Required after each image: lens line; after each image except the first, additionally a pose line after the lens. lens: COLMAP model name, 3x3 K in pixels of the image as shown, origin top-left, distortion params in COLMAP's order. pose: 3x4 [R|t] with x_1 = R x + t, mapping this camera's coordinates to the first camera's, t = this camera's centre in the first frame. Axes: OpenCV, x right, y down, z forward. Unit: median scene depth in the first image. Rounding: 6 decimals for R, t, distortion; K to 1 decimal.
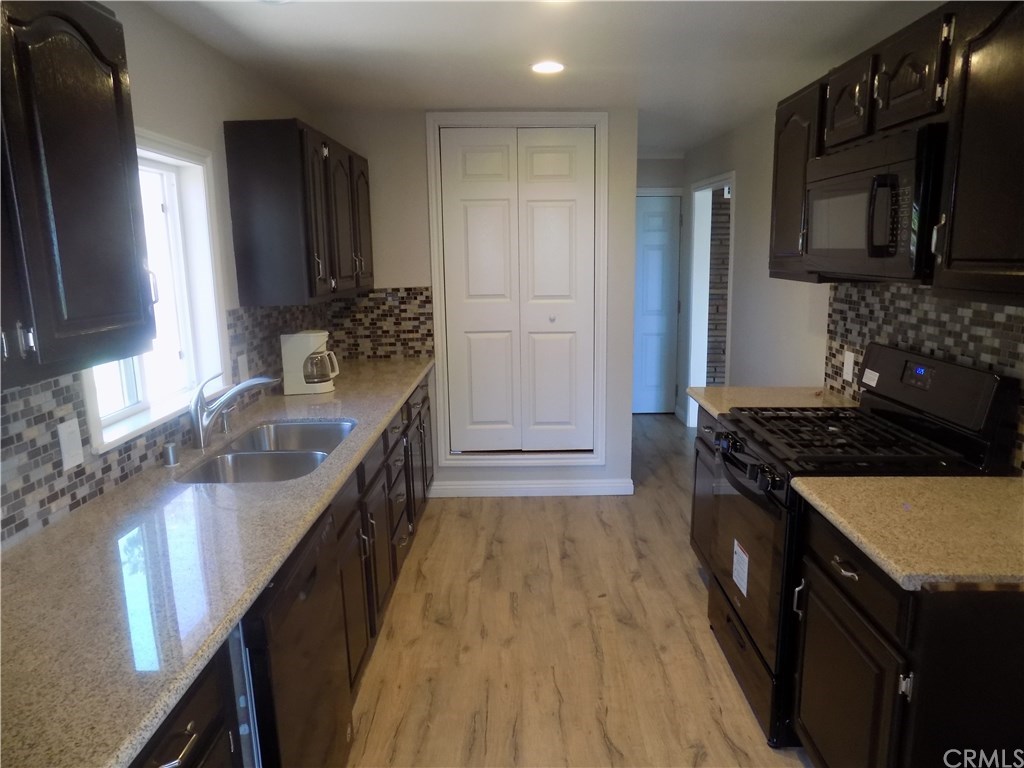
lens RADIAL K [[689.9, 0, 514.3], [0, 689.9, 375.6], [0, 0, 1]] dist [-0.072229, 0.066771]
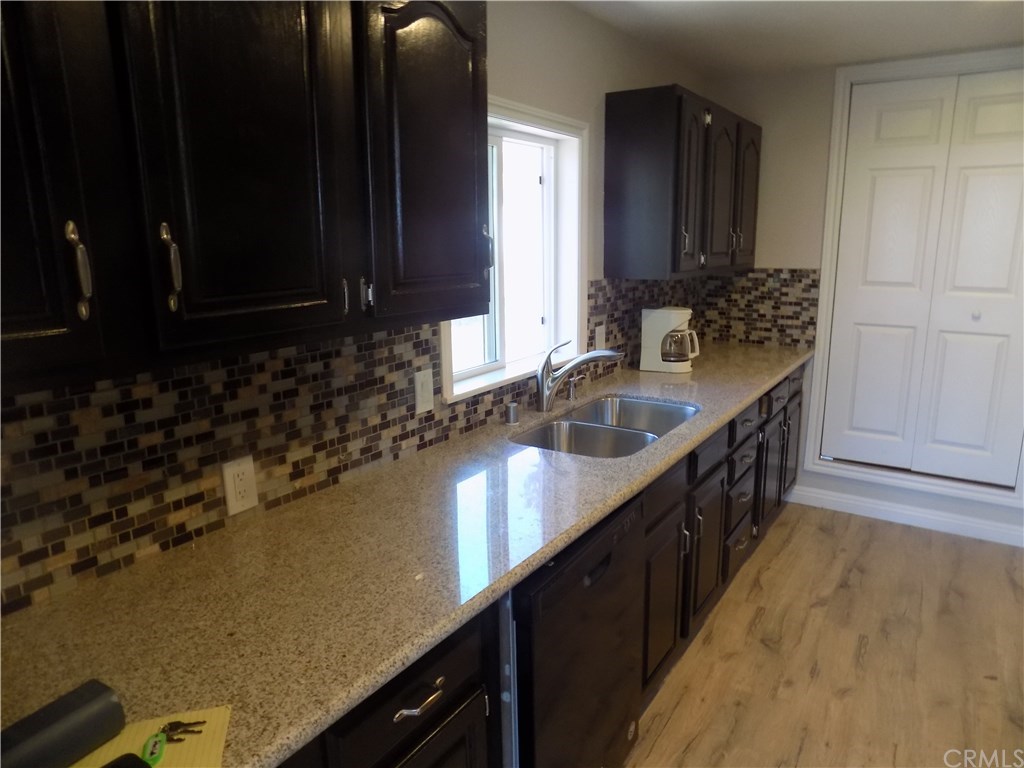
lens RADIAL K [[689.9, 0, 513.3], [0, 689.9, 375.4], [0, 0, 1]] dist [-0.072229, 0.066771]
pose [[0.840819, 0.123433, -0.527055, 0.041609], [-0.107350, 0.992339, 0.061143, -0.006713], [0.530565, 0.005170, 0.847629, 0.074163]]
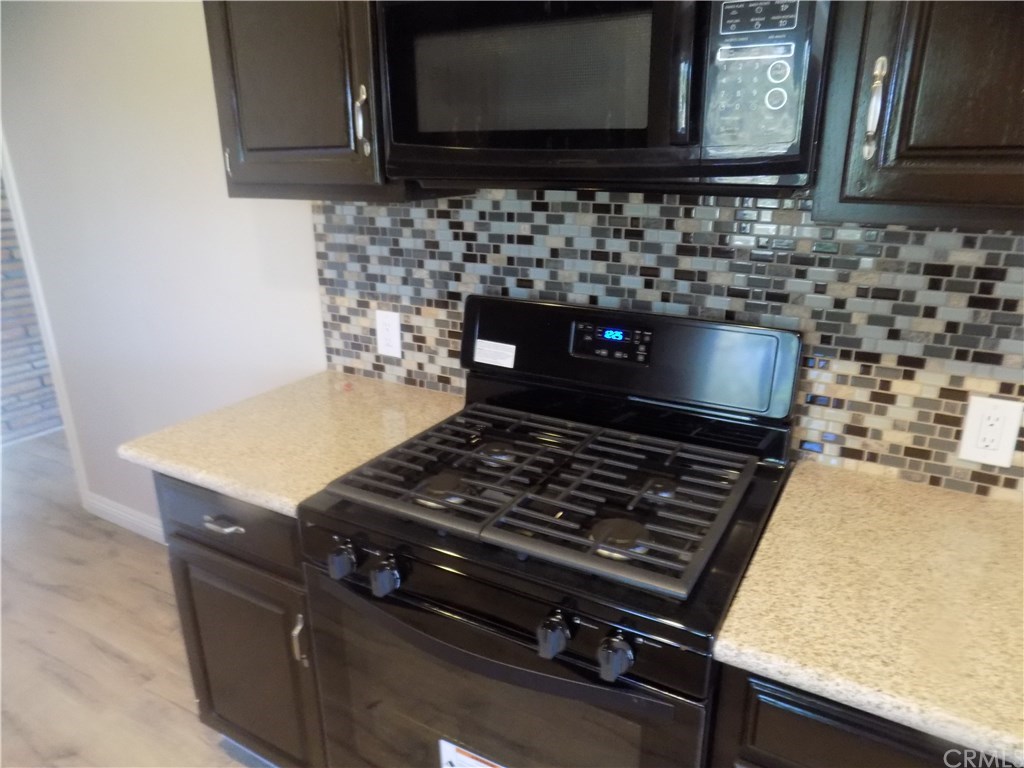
lens RADIAL K [[689.9, 0, 539.7], [0, 689.9, 394.0], [0, 0, 1]] dist [-0.072229, 0.066771]
pose [[0.468647, -0.279305, 0.838069, 0.011680], [0.153129, 0.960024, 0.234320, -0.098982], [-0.870012, 0.018520, 0.492682, 0.640729]]
